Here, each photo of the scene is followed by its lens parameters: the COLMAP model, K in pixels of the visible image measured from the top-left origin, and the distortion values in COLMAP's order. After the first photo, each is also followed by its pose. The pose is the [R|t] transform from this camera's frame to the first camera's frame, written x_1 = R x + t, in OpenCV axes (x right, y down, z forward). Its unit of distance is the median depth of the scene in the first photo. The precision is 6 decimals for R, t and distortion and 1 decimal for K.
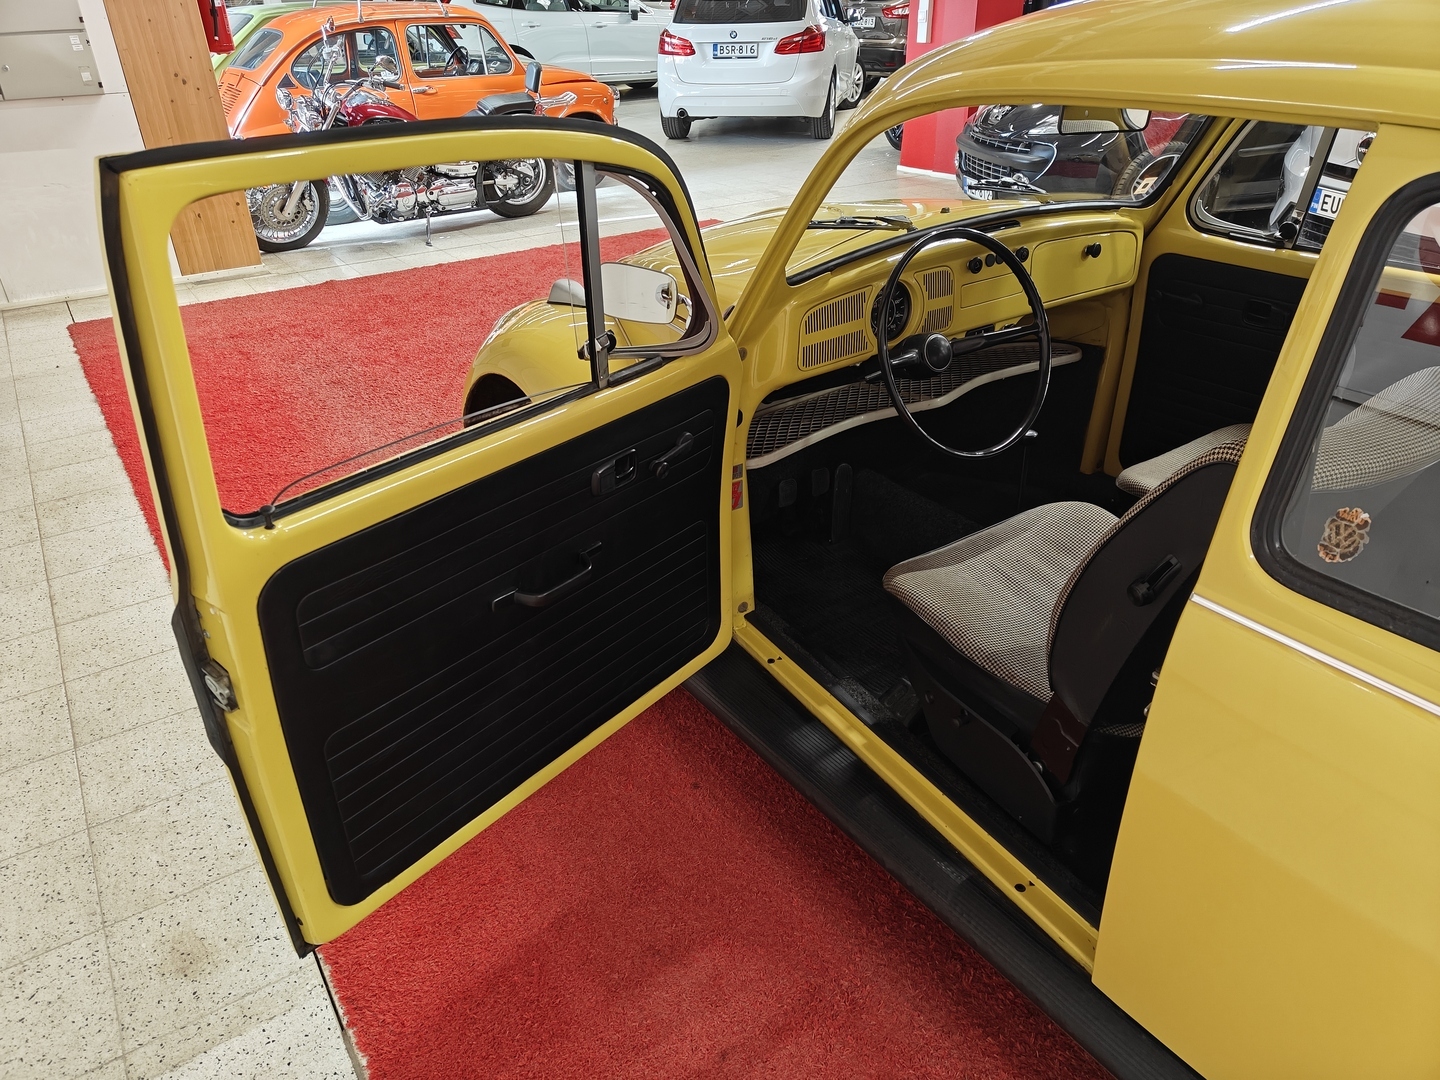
lens RADIAL K [[997.3, 0, 718.7], [0, 997.3, 557.0], [0, 0, 1]] dist [0.006279, -0.002148]
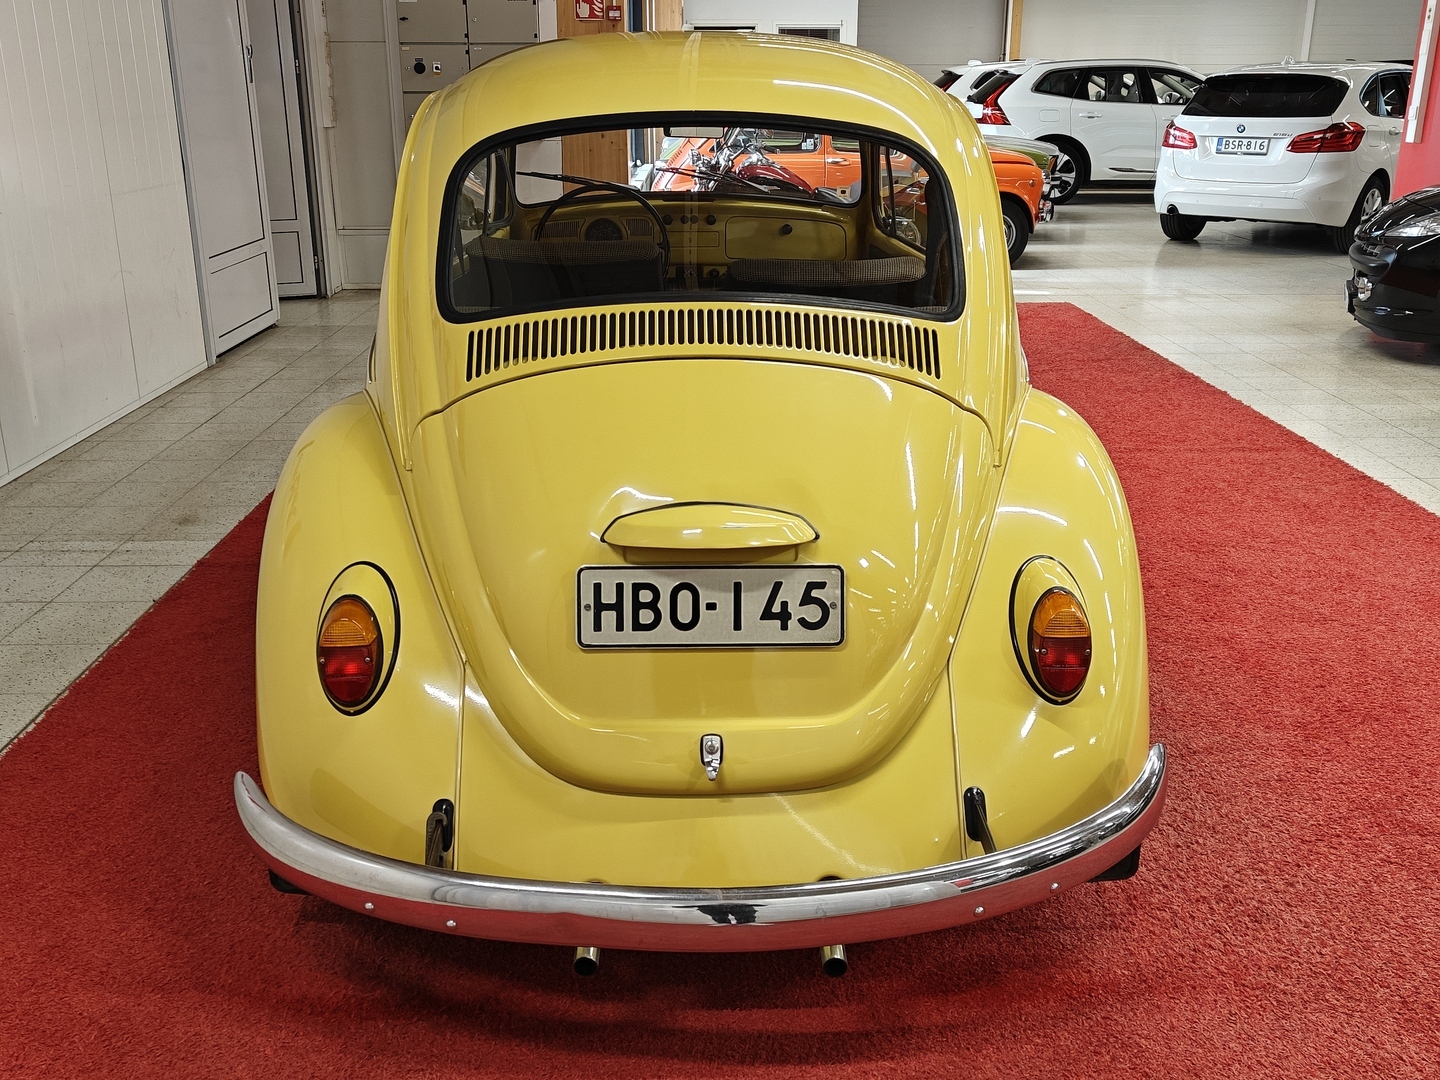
lens RADIAL K [[1339.8, 0, 720.1], [0, 1339.8, 548.8], [0, 0, 1]] dist [0.005019, 0.013162]
pose [[0.842020, 0.198471, -0.501609, 0.454032], [-0.286243, 0.952539, -0.103609, 0.120435], [0.457238, 0.230823, 0.858868, -0.200638]]
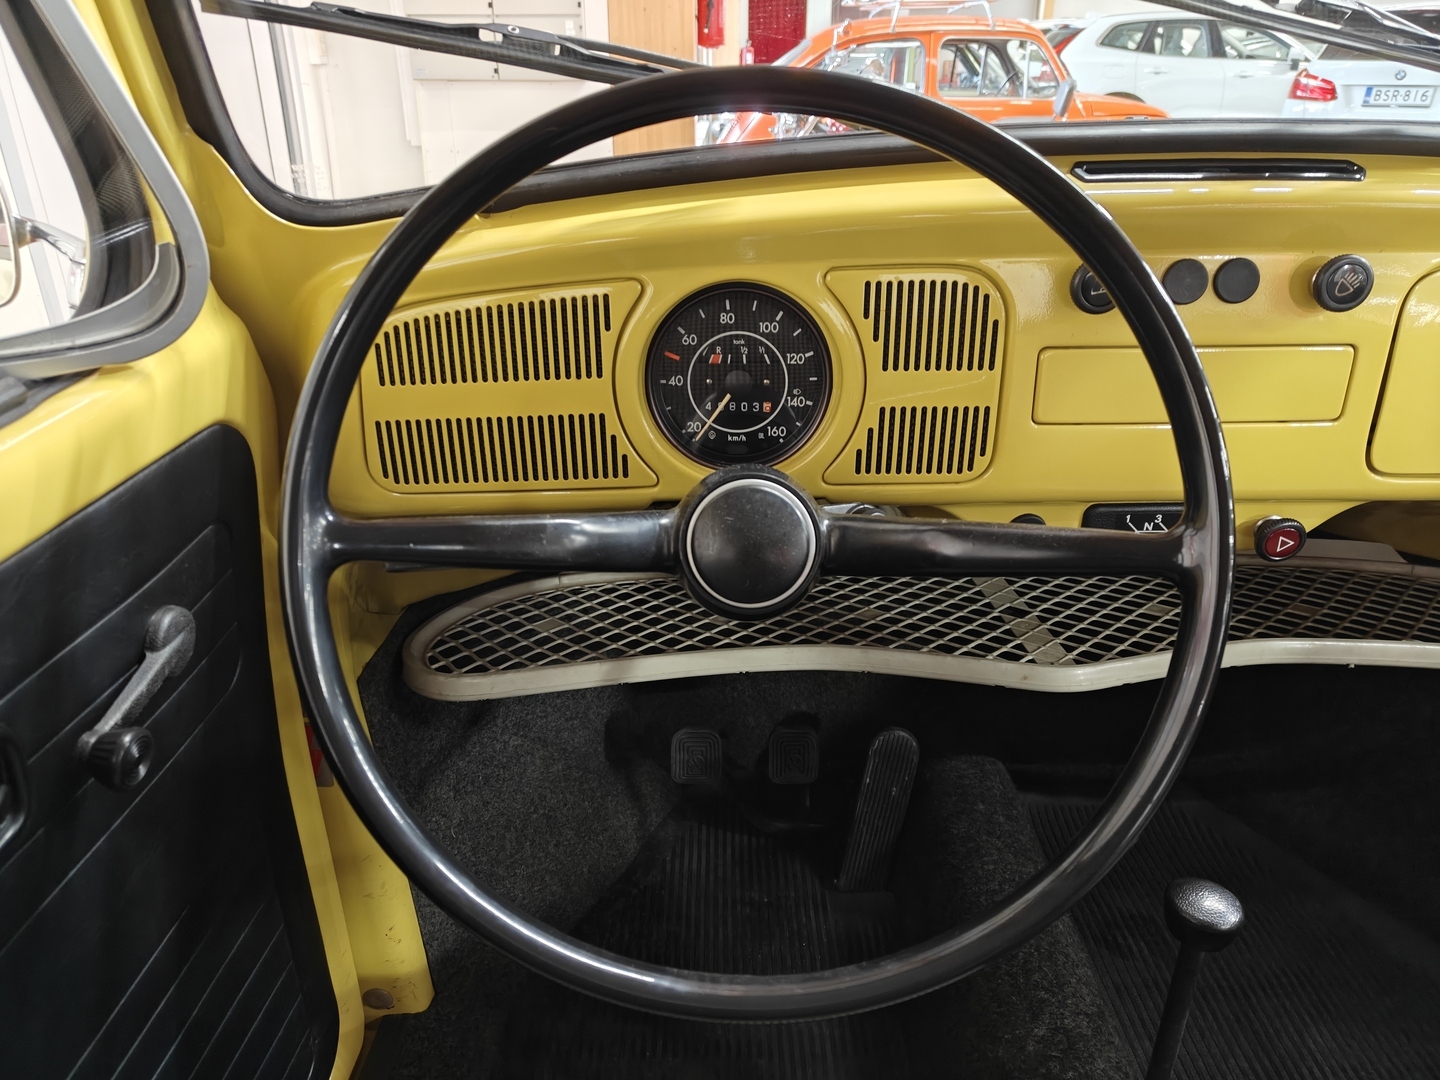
lens RADIAL K [[1011.5, 0, 716.0], [0, 1011.5, 540.0], [0, 0, 1]] dist [0.062386, -0.094620]
pose [[0.825354, 0.255881, -0.503305, 0.101251], [-0.294975, 0.955503, 0.002060, -0.058286], [0.481437, 0.146762, 0.864106, 0.215756]]
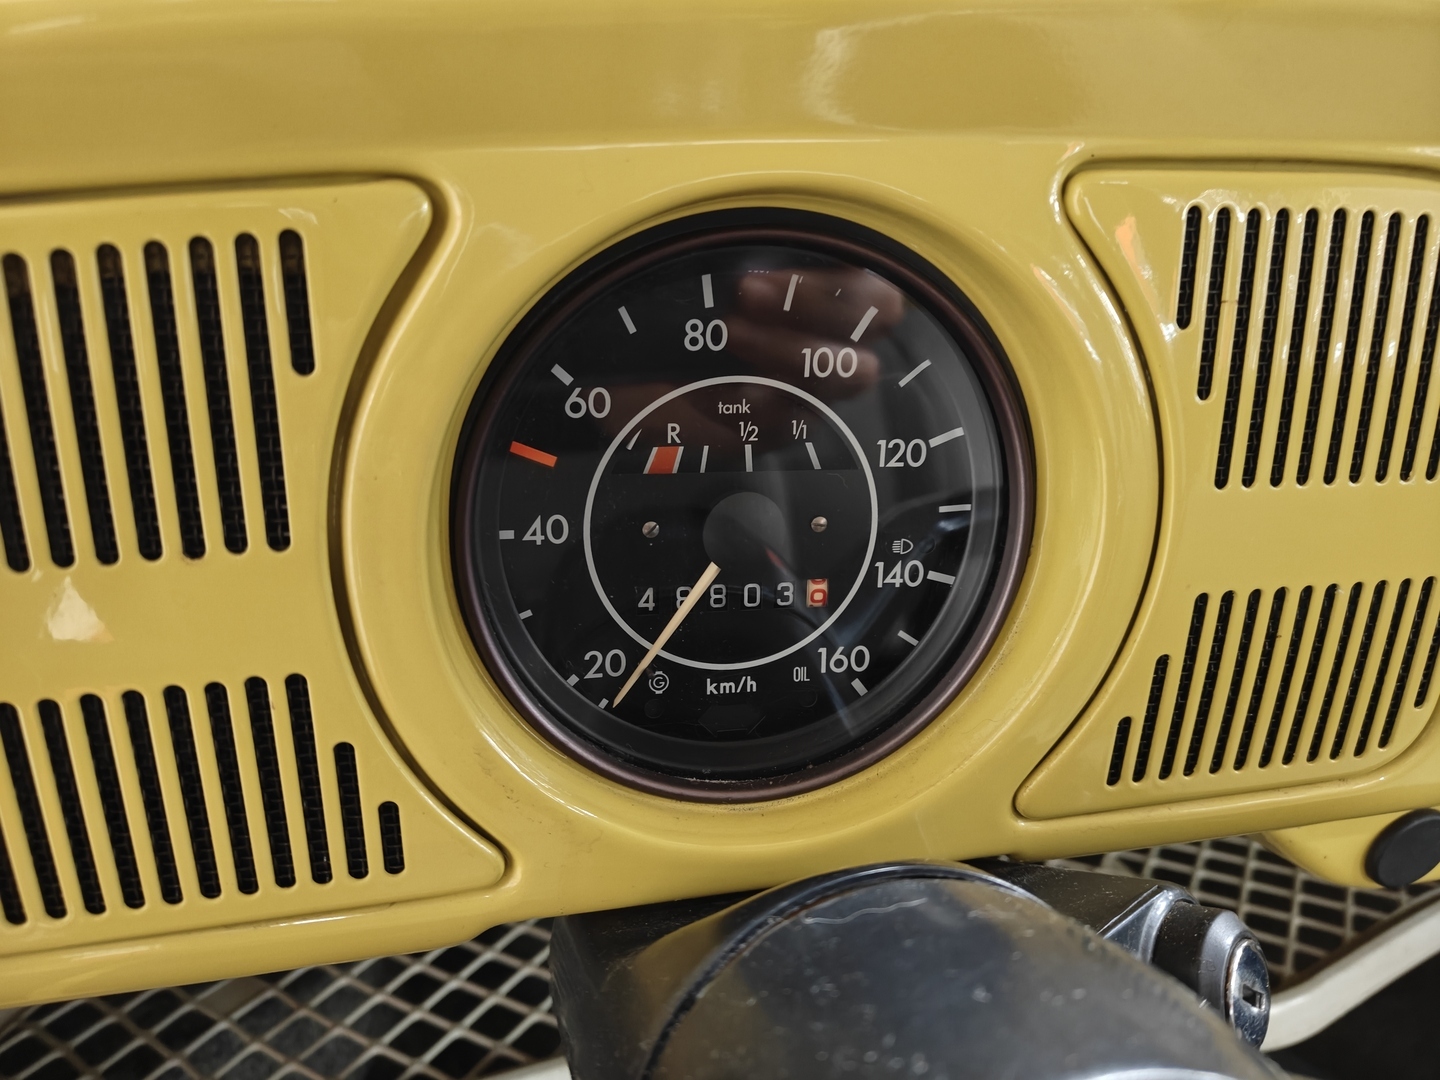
lens RADIAL K [[1022.5, 0, 722.1], [0, 1022.5, 536.1], [0, 0, 1]] dist [0.002427, -0.003296]
pose [[0.932063, 0.179514, -0.314696, 0.059512], [-0.228560, 0.965302, -0.126305, -0.068803], [0.281103, 0.189652, 0.940751, 0.268522]]
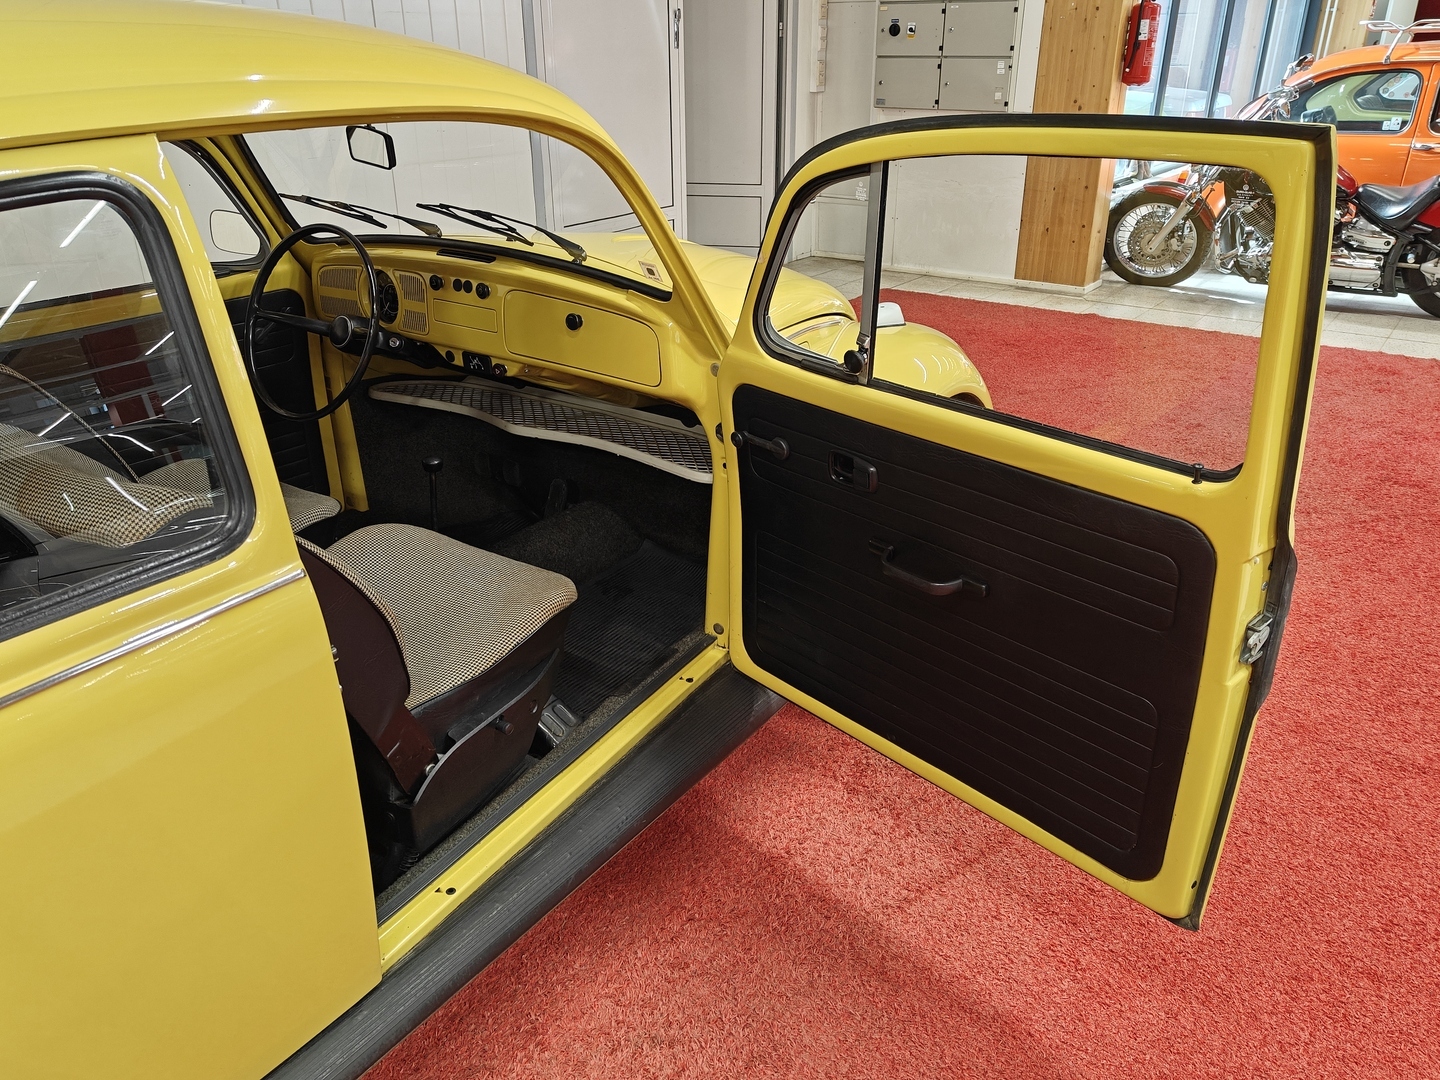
lens RADIAL K [[1101.6, 0, 720.0], [0, 1101.6, 540.0], [0, 0, 1]] dist [0.002887, 0.055522]
pose [[0.354429, 0.408567, -0.841102, 0.445806], [-0.473688, 0.853990, 0.215221, -0.138213], [0.806226, 0.322139, 0.496212, 0.228463]]
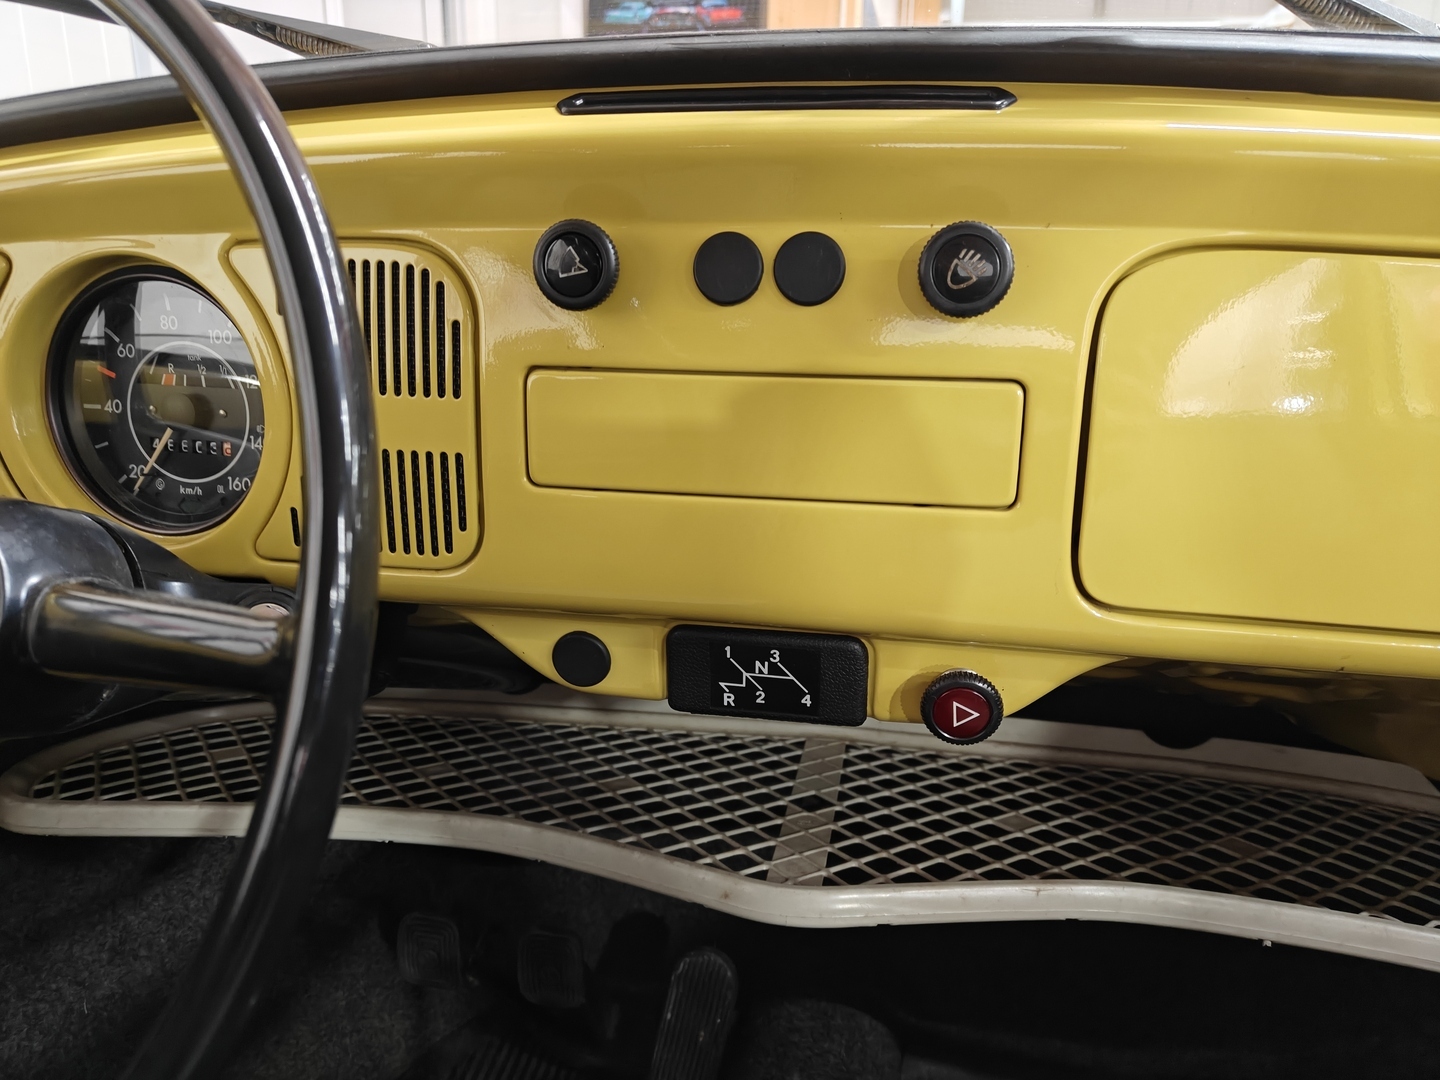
lens RADIAL K [[1022.5, 0, 722.1], [0, 1022.5, 536.1], [0, 0, 1]] dist [0.002427, -0.003296]
pose [[0.700095, 0.217504, -0.680117, 0.126123], [-0.380341, 0.919704, -0.097389, -0.072638], [0.604324, 0.326858, 0.726606, 0.273159]]
